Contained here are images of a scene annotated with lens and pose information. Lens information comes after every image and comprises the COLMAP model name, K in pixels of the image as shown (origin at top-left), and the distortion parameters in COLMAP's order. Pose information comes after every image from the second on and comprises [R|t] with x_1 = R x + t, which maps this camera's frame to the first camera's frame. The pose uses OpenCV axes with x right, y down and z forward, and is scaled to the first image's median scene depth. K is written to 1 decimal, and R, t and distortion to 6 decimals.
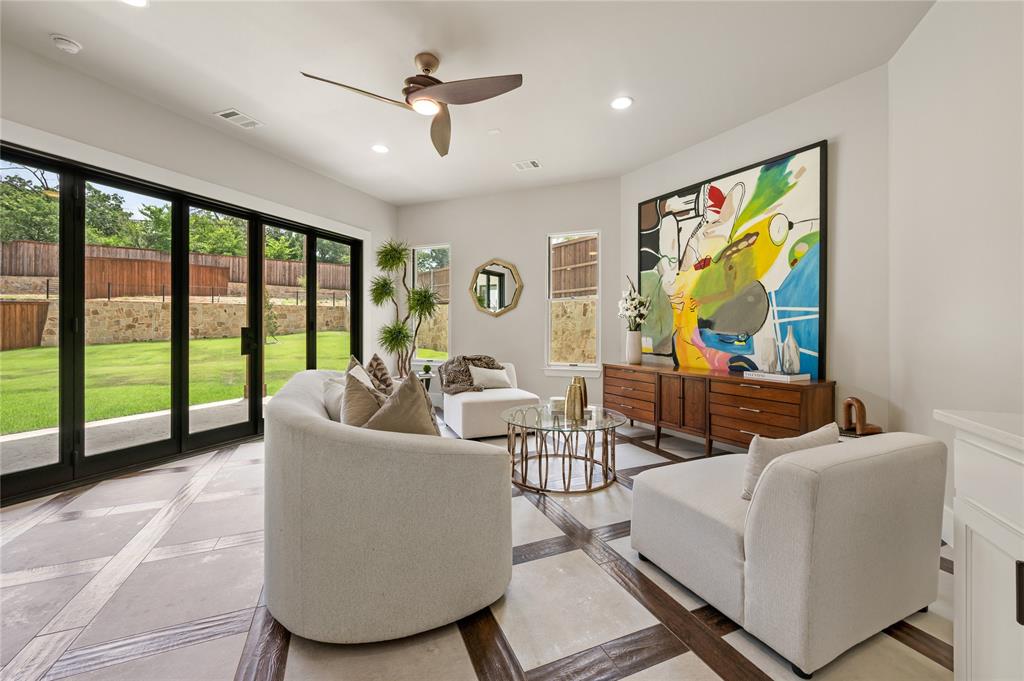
lens RADIAL K [[408.9, 0, 514.1], [0, 408.9, 340.6], [0, 0, 1]] dist [-0.002168, -0.000543]
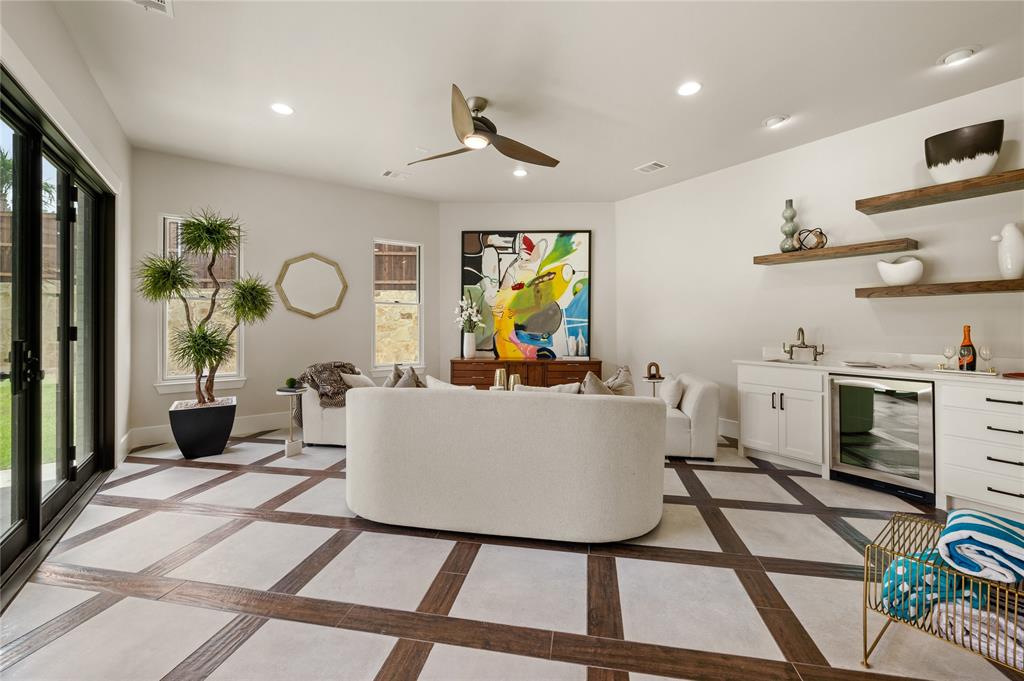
lens RADIAL K [[408.9, 0, 511.7], [0, 408.9, 337.4], [0, 0, 1]] dist [-0.002168, -0.000543]
pose [[0.553311, -0.031515, 0.832378, -0.801703], [0.022676, 0.999484, 0.022768, -0.039653], [-0.832666, 0.006277, 0.553740, 0.208941]]
